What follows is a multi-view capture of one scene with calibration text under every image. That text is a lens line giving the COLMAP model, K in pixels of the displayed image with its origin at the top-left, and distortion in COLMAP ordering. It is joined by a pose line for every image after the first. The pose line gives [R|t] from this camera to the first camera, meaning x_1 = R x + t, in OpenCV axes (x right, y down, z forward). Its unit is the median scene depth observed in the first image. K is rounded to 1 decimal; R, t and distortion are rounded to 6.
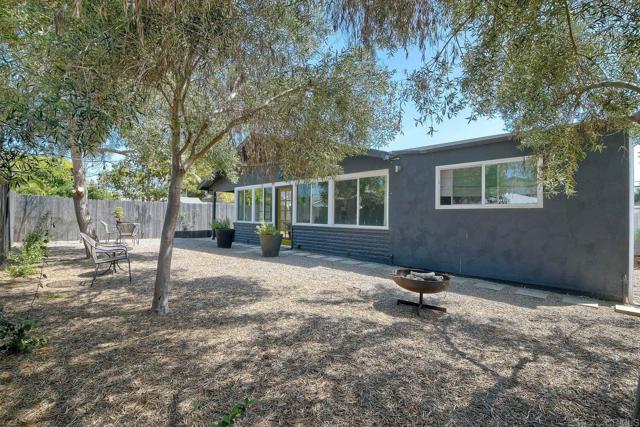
lens RADIAL K [[293.2, 0, 320.1], [0, 293.2, 212.9], [0, 0, 1]] dist [-0.004346, -0.002266]
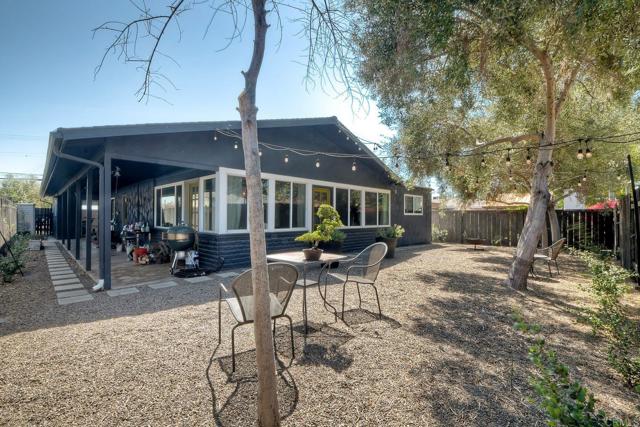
lens RADIAL K [[293.2, 0, 320.1], [0, 293.2, 215.6], [0, 0, 1]] dist [-0.004346, -0.002266]
pose [[-0.012633, 0.007556, 0.999892, -1.196548], [-0.003390, 0.999965, -0.007599, 0.005590], [-0.999914, -0.003485, -0.012606, 1.196865]]
